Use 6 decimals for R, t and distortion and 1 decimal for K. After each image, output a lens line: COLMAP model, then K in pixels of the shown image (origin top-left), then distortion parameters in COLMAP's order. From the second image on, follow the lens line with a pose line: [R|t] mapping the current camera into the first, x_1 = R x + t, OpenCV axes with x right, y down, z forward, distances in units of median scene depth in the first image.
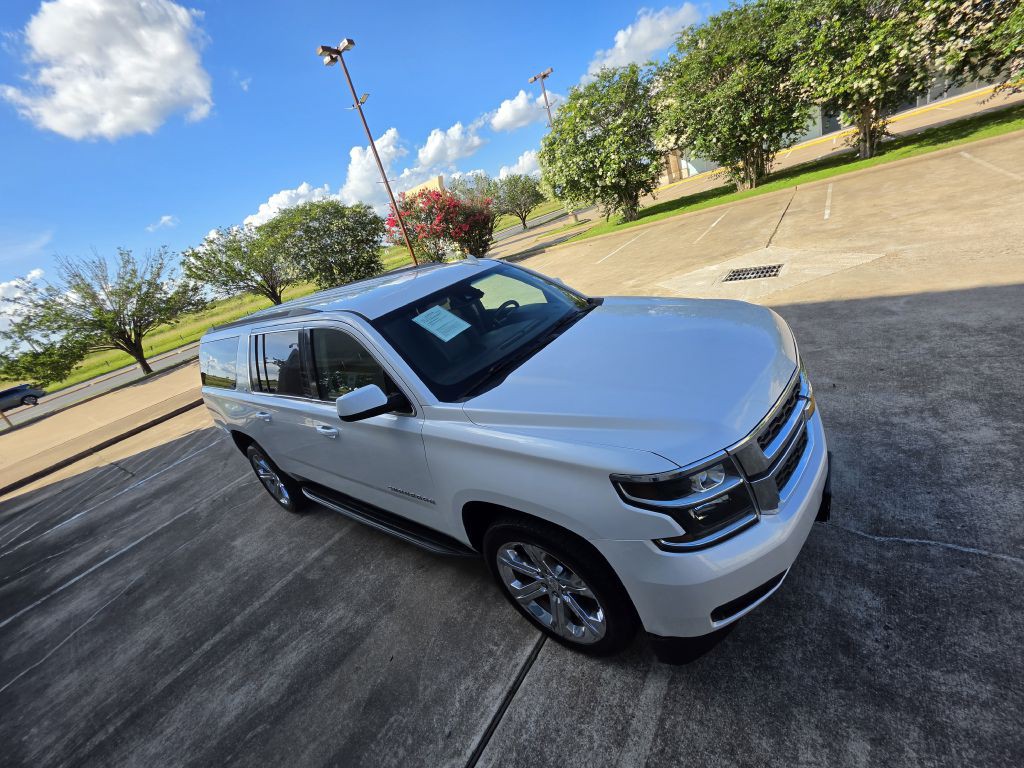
lens RADIAL K [[408.1, 0, 517.3], [0, 408.1, 375.7], [0, 0, 1]] dist [-0.001264, -0.000207]
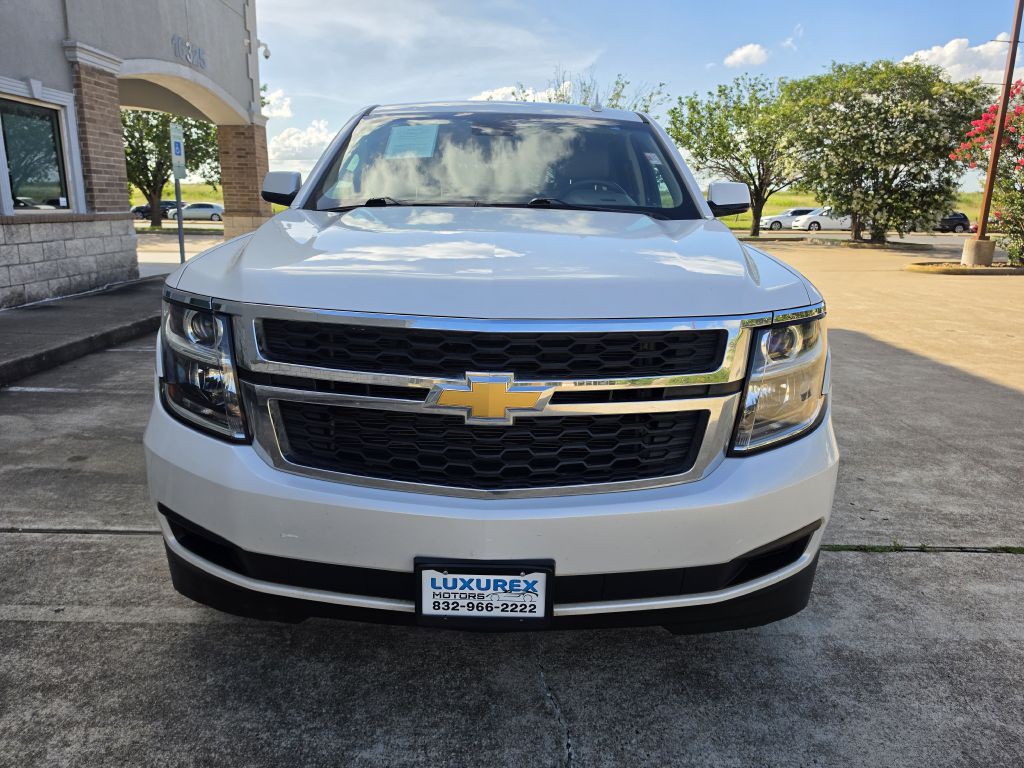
lens RADIAL K [[721.9, 0, 510.1], [0, 721.9, 367.4], [0, 0, 1]] dist [-0.000221, 0.001224]
pose [[0.552707, 0.460617, -0.694512, 0.212955], [-0.466574, 0.861552, 0.200093, -0.025648], [0.690524, 0.213448, 0.691098, 0.062301]]
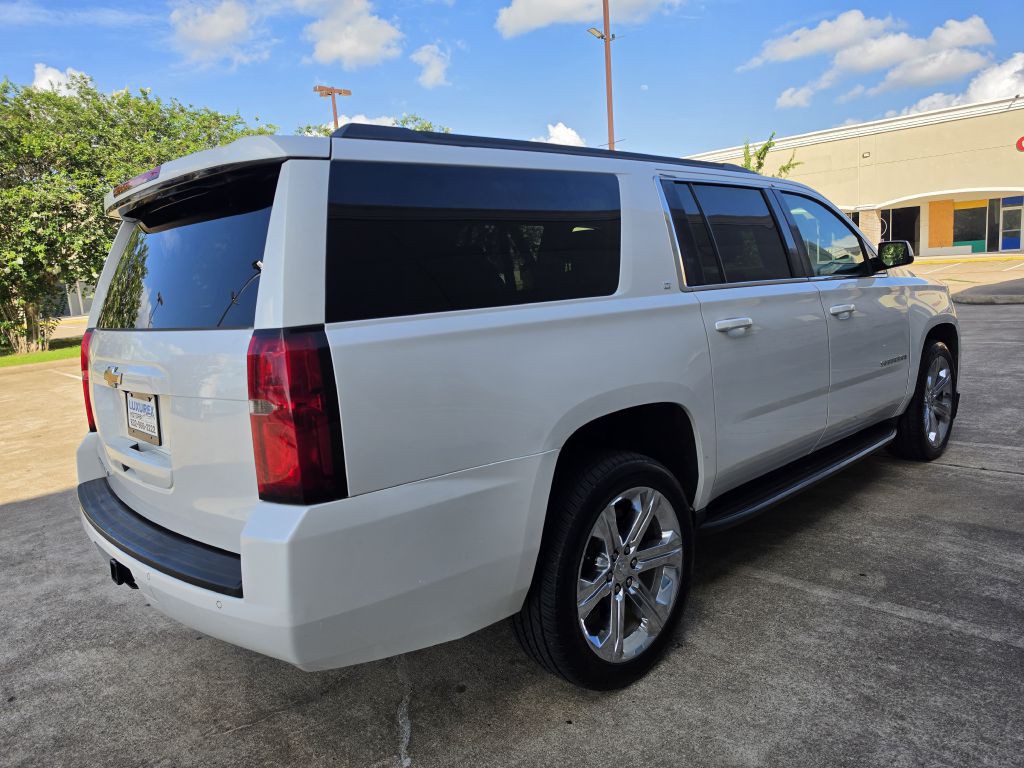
lens RADIAL K [[711.5, 0, 512.0], [0, 711.5, 384.0], [0, 0, 1]] dist [0.002058, -0.002327]
pose [[0.188388, 0.119732, 0.974769, -0.432727], [0.374363, 0.908846, -0.183985, 0.063674], [-0.907944, 0.399578, 0.126393, 0.333813]]
